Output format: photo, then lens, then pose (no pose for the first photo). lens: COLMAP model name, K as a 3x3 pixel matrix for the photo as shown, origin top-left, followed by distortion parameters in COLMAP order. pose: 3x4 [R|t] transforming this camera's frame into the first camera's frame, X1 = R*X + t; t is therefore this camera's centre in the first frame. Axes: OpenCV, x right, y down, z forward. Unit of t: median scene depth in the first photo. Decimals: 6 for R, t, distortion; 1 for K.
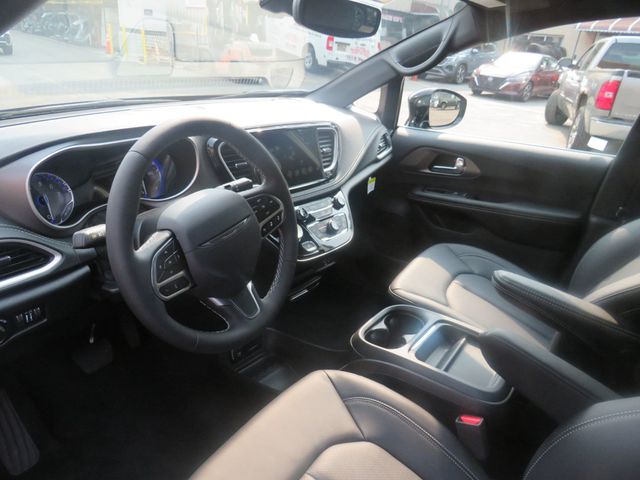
lens RADIAL K [[479.4, 0, 321.1], [0, 479.4, 237.8], [0, 0, 1]] dist [-0.005324, 0.000901]
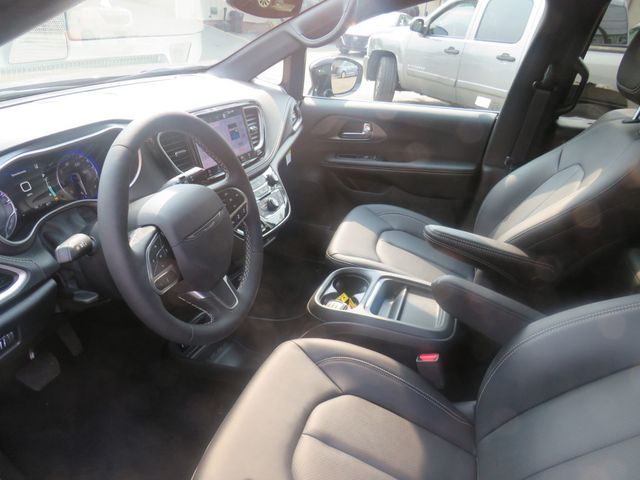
lens RADIAL K [[479.4, 0, 318.8], [0, 479.4, 240.4], [0, 0, 1]] dist [-0.005324, 0.000901]
pose [[0.960497, -0.138350, 0.241463, -0.133580], [0.118488, 0.988401, 0.094998, -0.029483], [-0.251805, -0.062635, 0.965749, -0.025423]]
